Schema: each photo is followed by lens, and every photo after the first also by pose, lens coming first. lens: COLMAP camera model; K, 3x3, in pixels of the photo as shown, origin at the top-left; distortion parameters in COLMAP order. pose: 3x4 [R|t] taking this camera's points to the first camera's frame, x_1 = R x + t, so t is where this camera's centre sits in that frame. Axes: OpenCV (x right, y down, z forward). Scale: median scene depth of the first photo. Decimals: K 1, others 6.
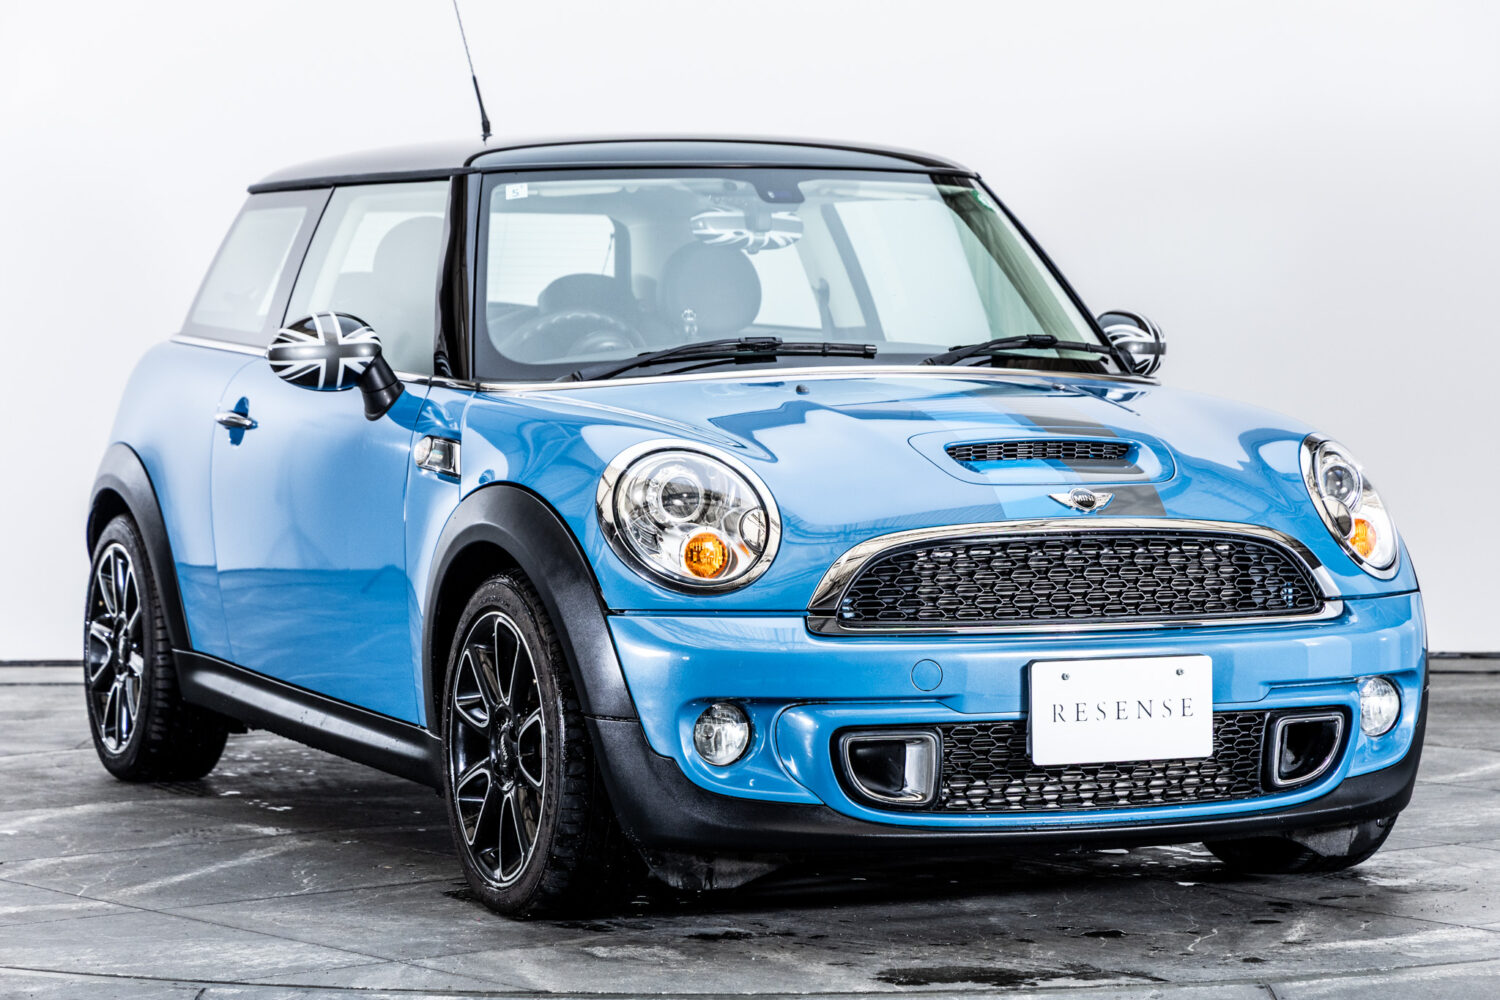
lens RADIAL K [[4471.8, 0, 751.1], [0, 4471.8, 496.6], [0, 0, 1]] dist [-0.004612, 0.000000]
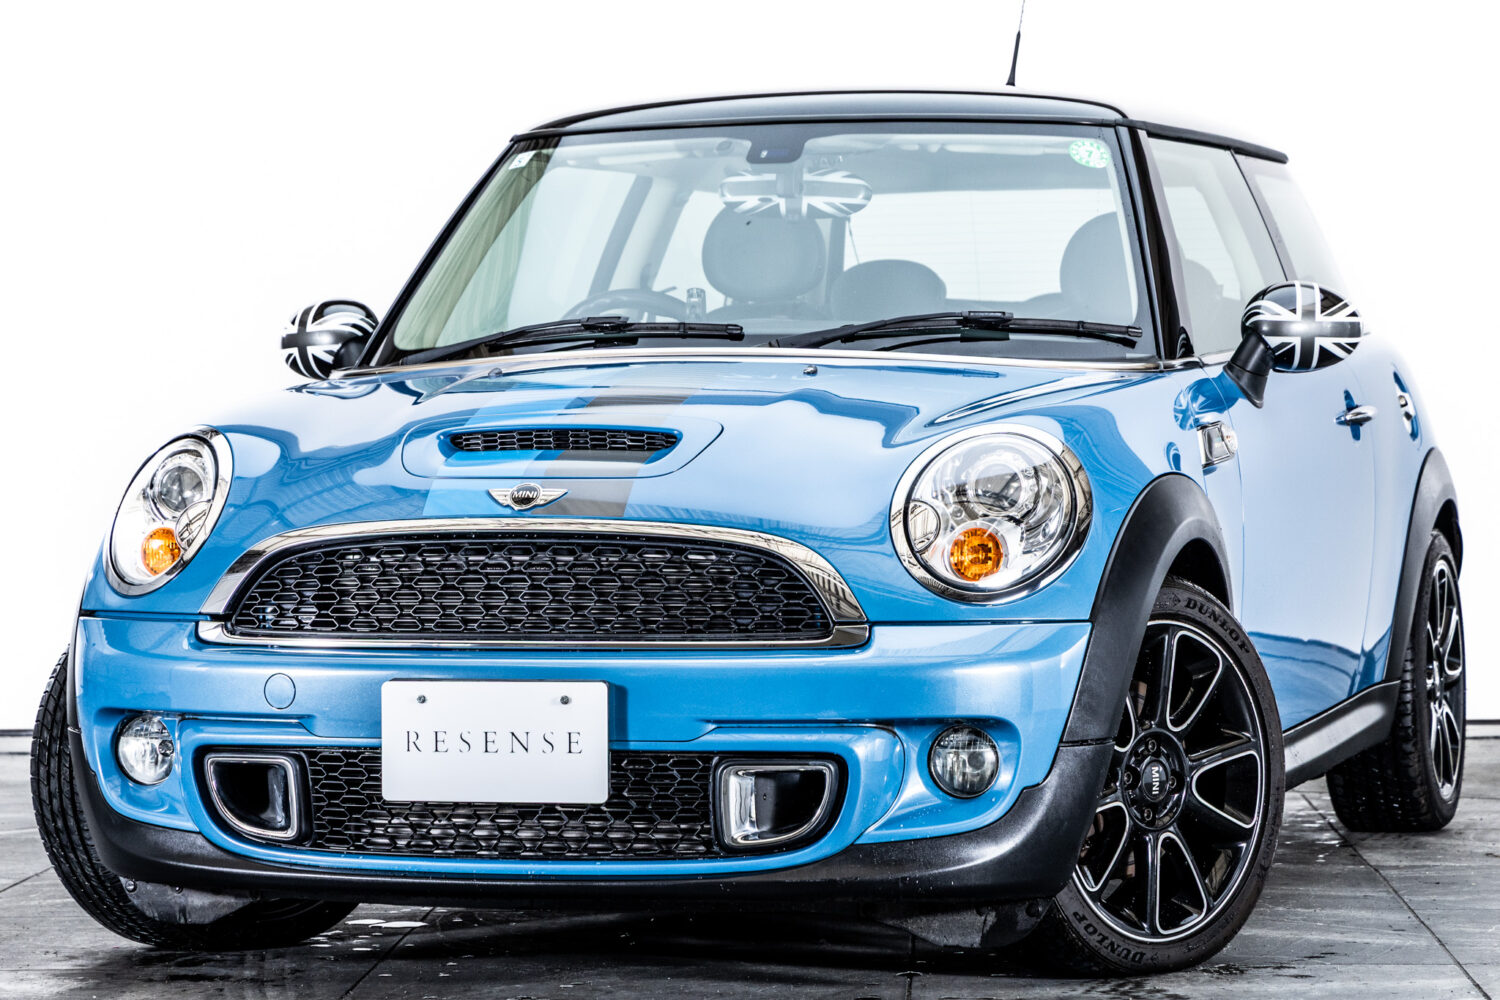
lens RADIAL K [[5006.5, 0, 743.1], [0, 5006.5, 497.8], [0, 0, 1]] dist [0.104271, 0.000000]
pose [[0.757380, 0.009834, -0.652901, 0.729661], [-0.019094, 0.999793, -0.007090, 0.006946], [0.652695, 0.017836, 0.757410, 0.302512]]
